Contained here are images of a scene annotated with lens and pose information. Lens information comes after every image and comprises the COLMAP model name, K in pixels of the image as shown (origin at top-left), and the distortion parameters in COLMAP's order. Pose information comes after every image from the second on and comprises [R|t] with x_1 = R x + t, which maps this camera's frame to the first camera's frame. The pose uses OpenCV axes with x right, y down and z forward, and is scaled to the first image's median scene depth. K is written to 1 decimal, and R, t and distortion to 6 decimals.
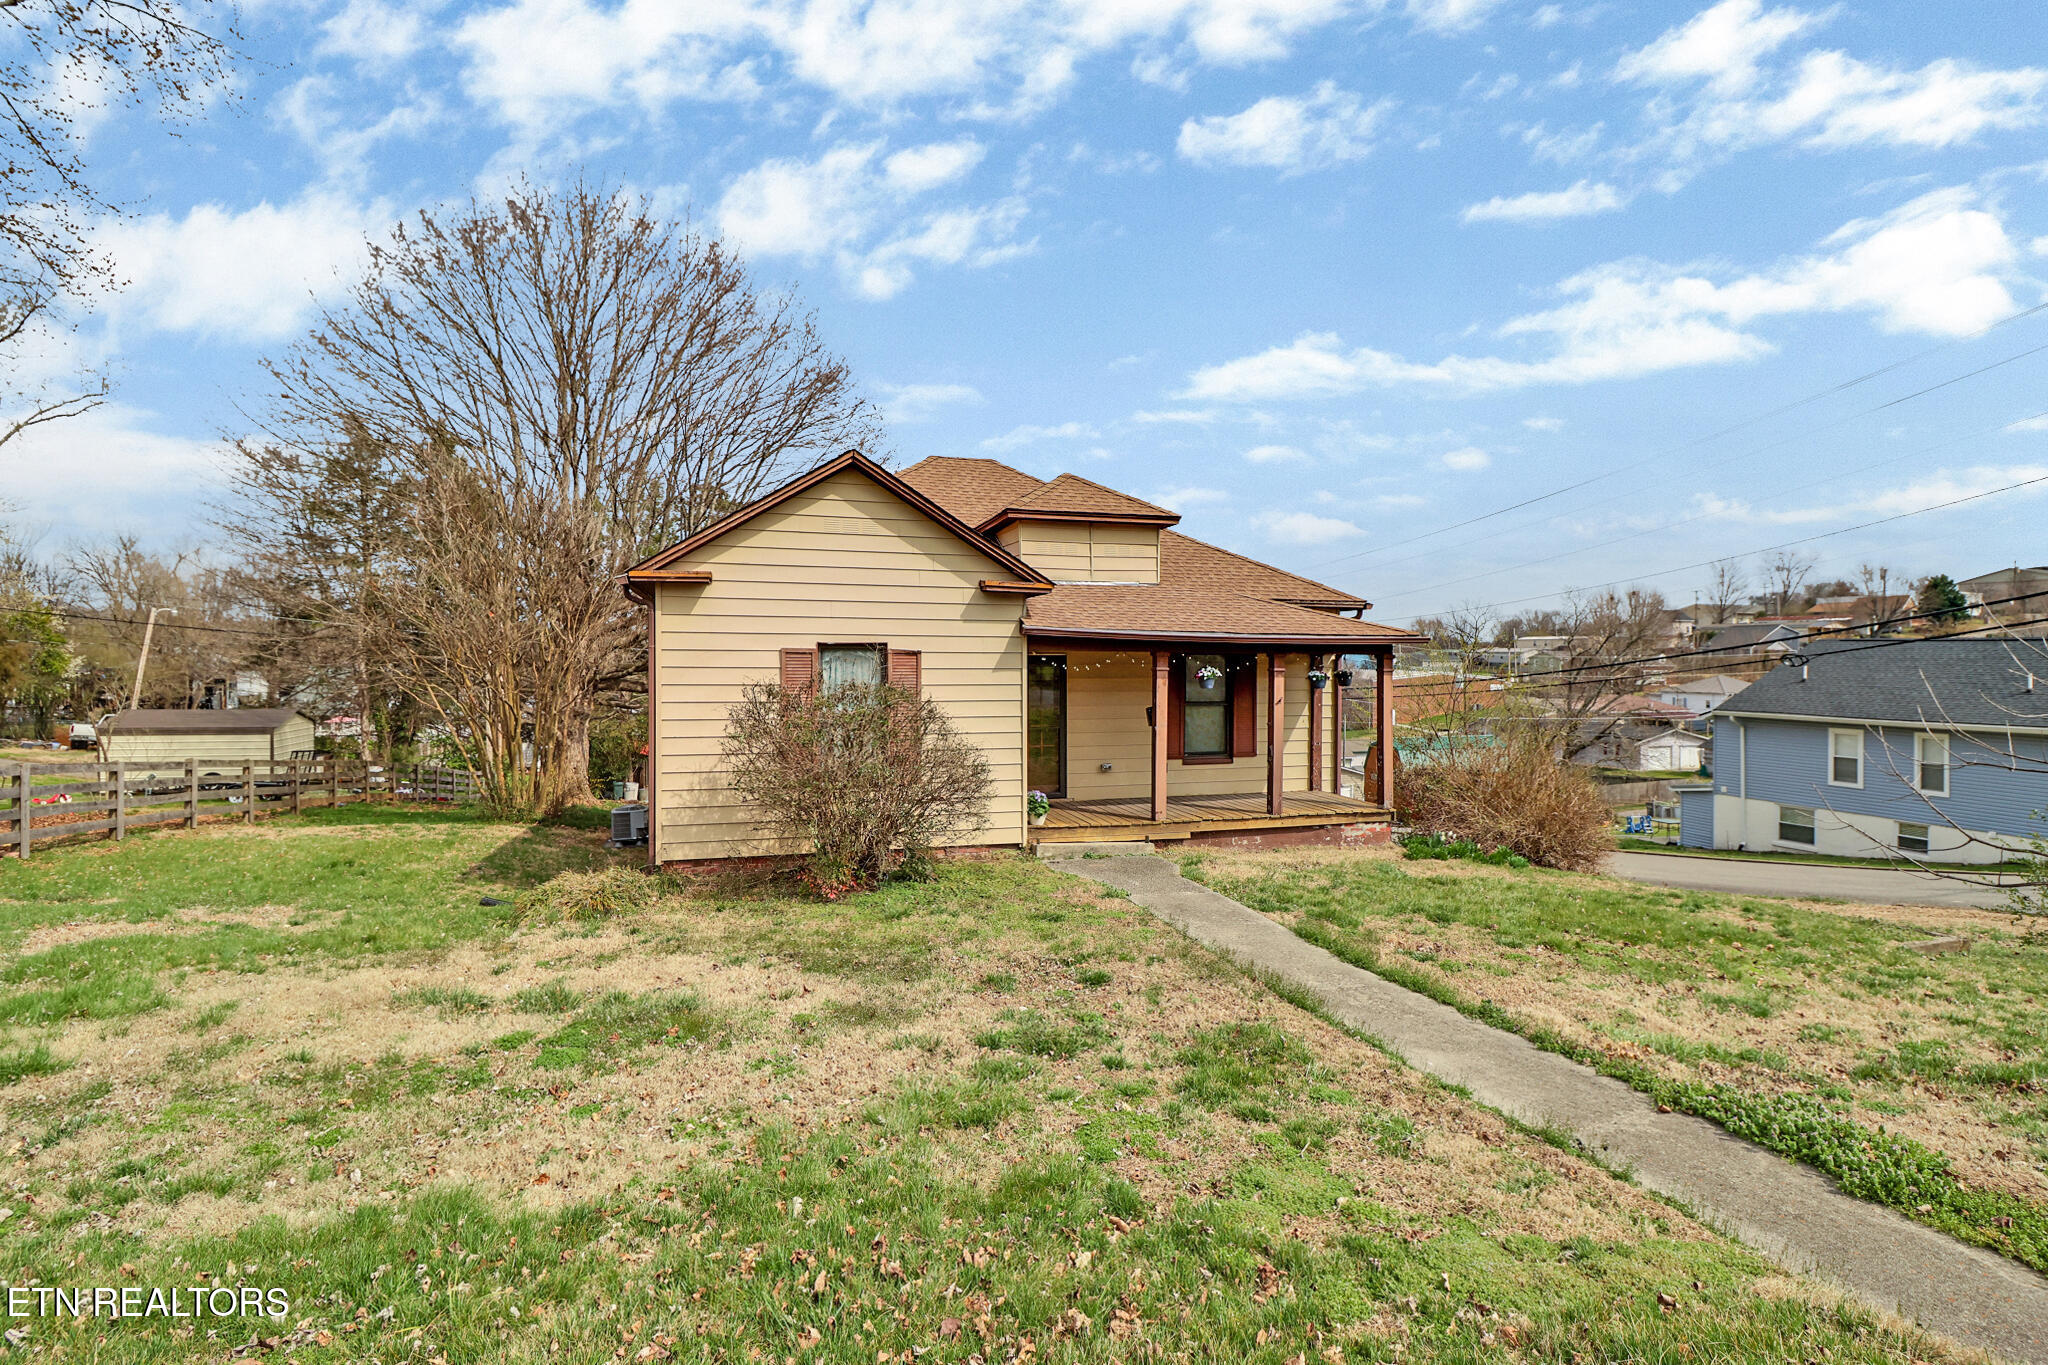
lens RADIAL K [[1018.0, 0, 1038.9], [0, 1018.0, 666.2], [0, 0, 1]] dist [-0.014954, -0.000812]
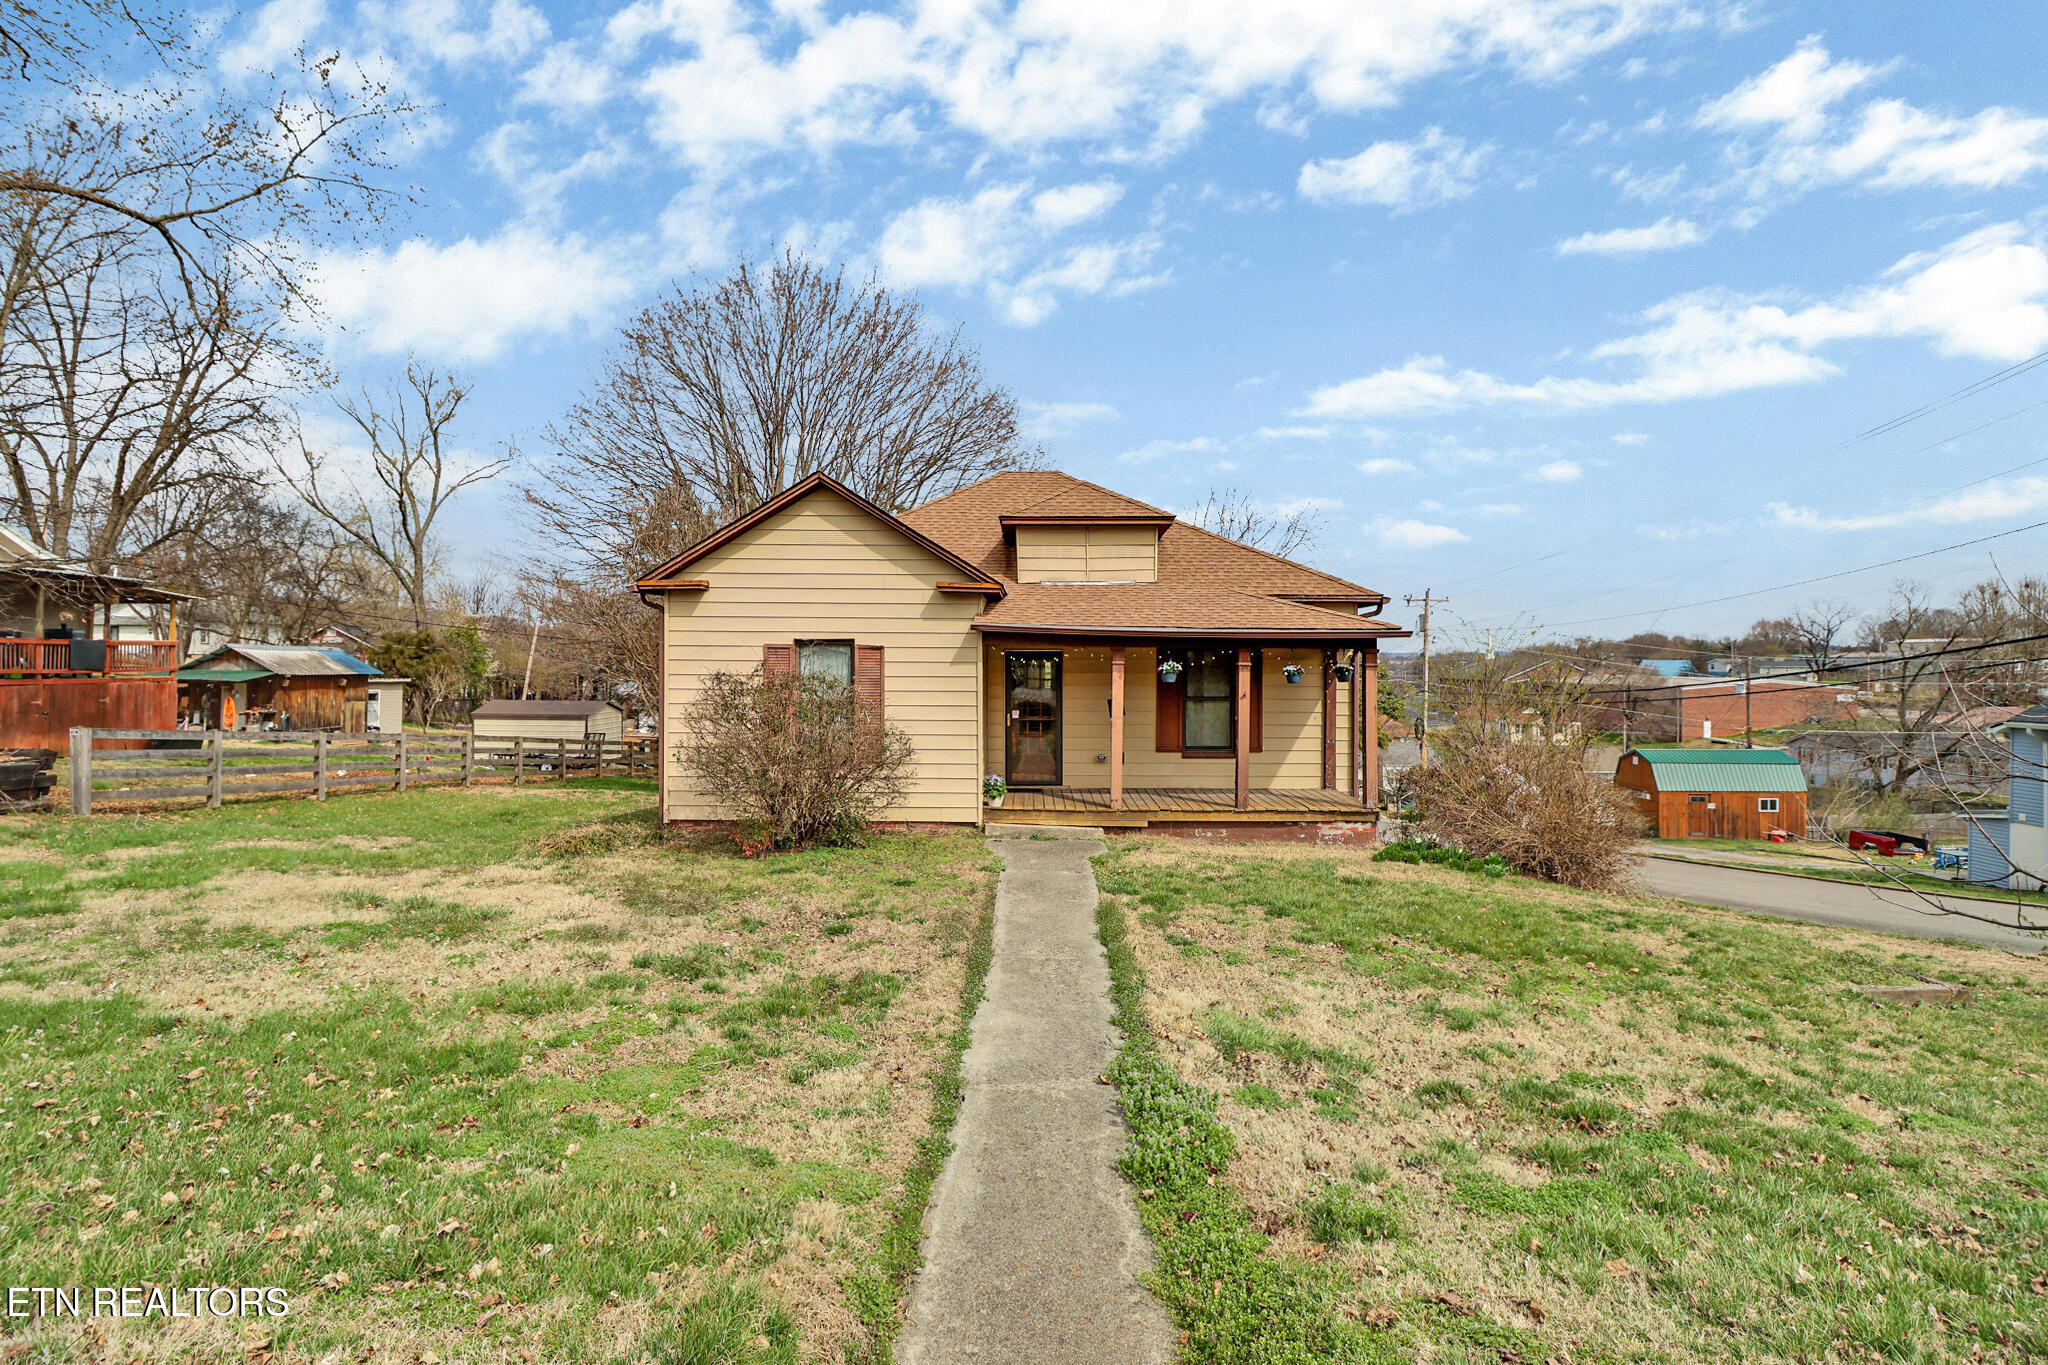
lens RADIAL K [[972.9, 0, 1029.9], [0, 972.9, 674.2], [0, 0, 1]] dist [-0.009632, -0.006111]
pose [[0.953131, 0.003387, -0.302539, 0.333933], [-0.002817, 0.999993, 0.002321, 0.011905], [0.302545, -0.001361, 0.953134, 0.020845]]
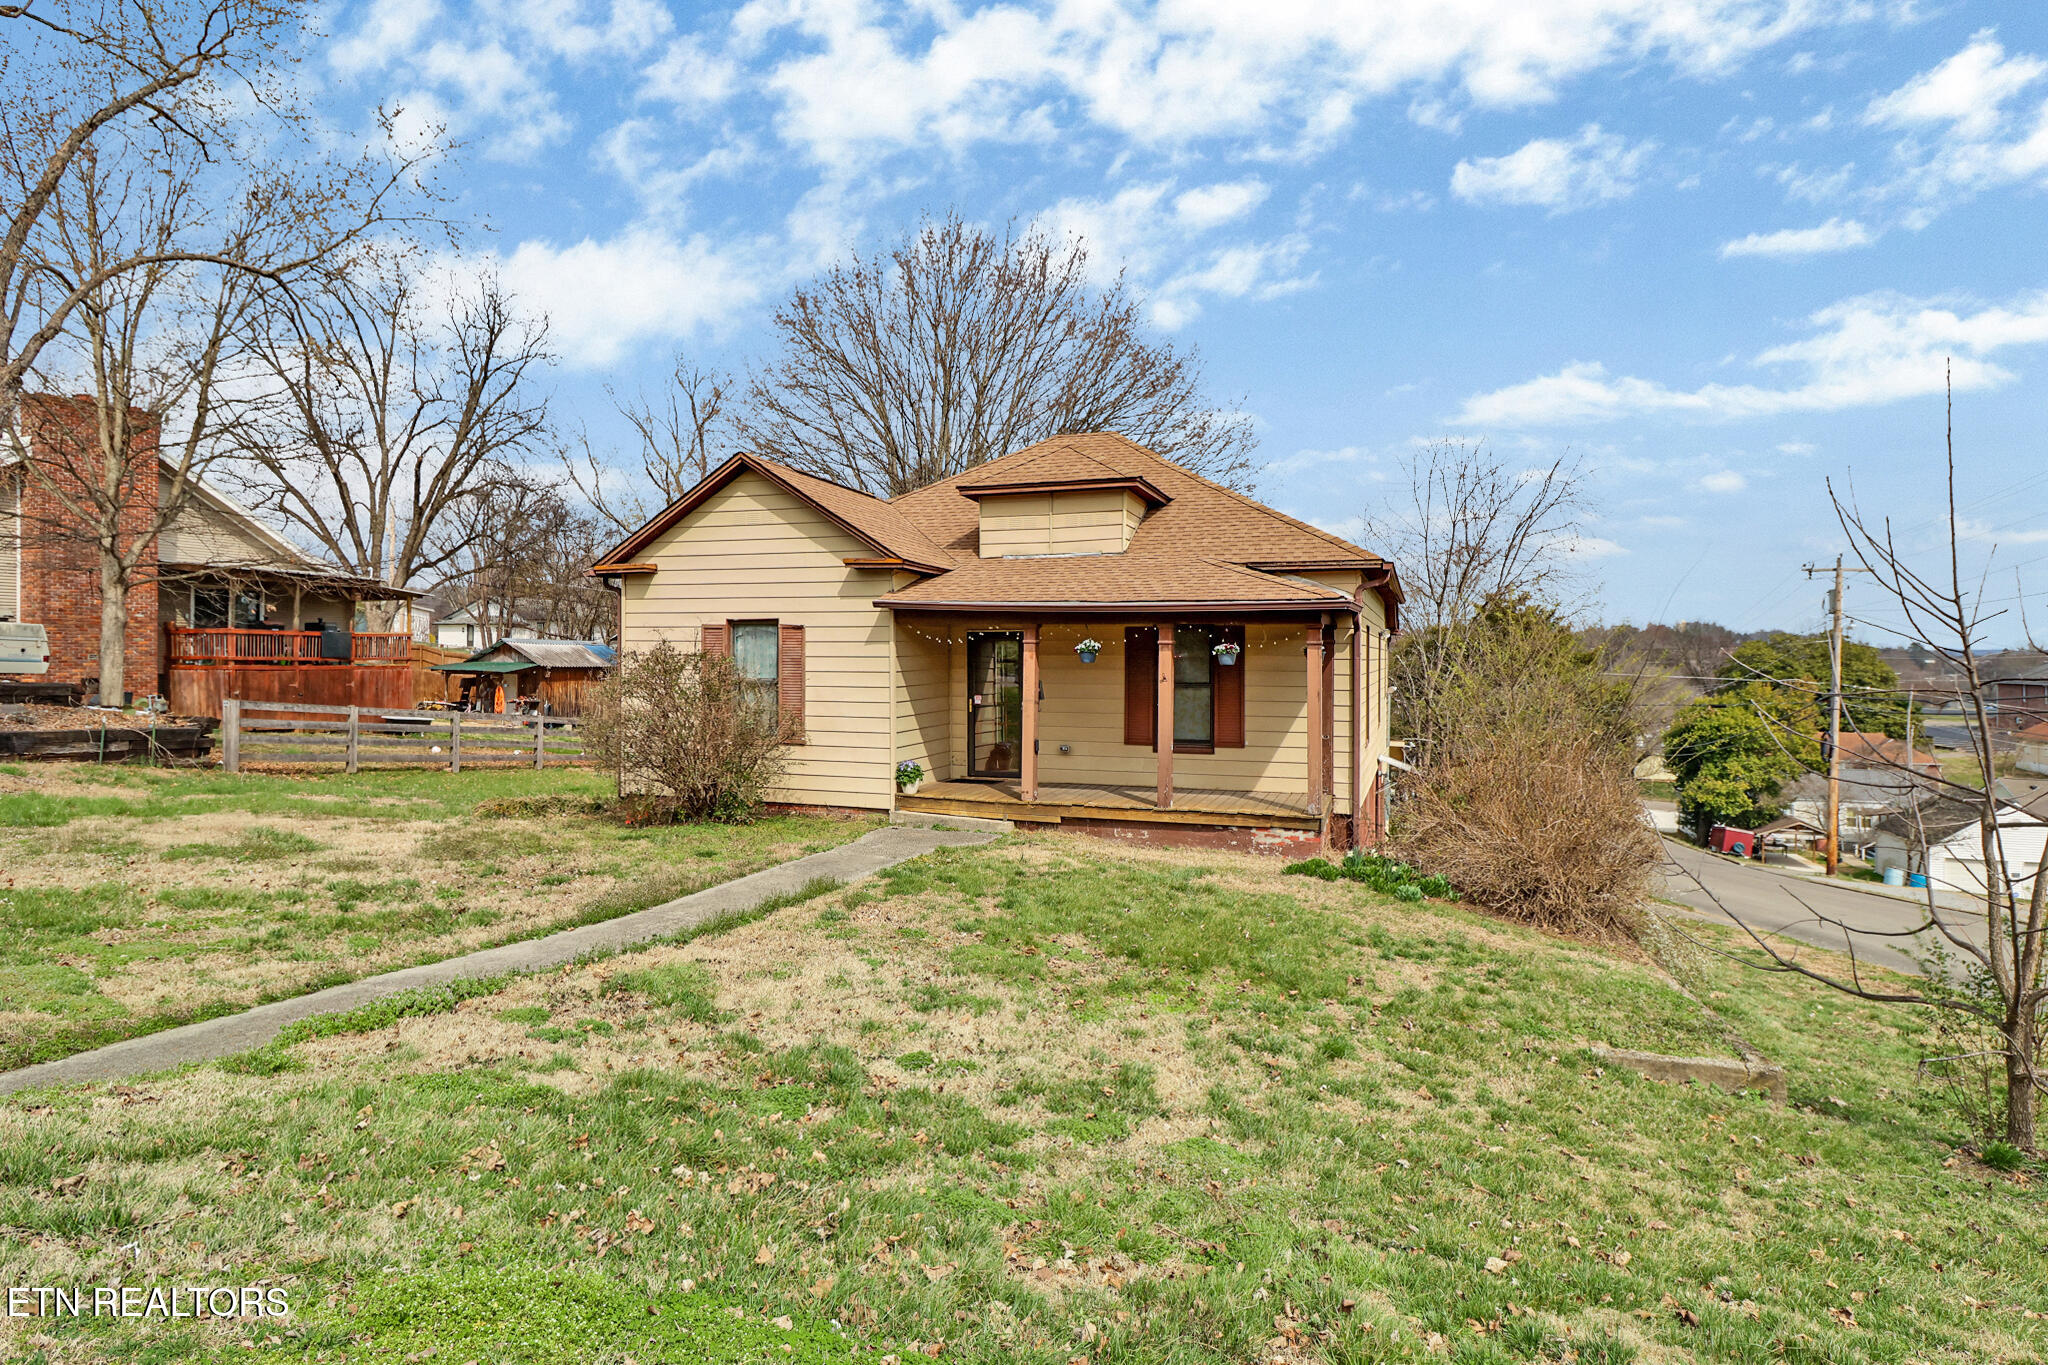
lens RADIAL K [[1132.0, 0, 1022.2], [0, 1132.0, 676.3], [0, 0, 1]] dist [-0.000229, -0.003079]
pose [[0.791159, 0.008391, -0.611553, 0.756772], [-0.006905, 0.999965, 0.004787, 0.029956], [0.611572, 0.000435, 0.791189, 0.157414]]
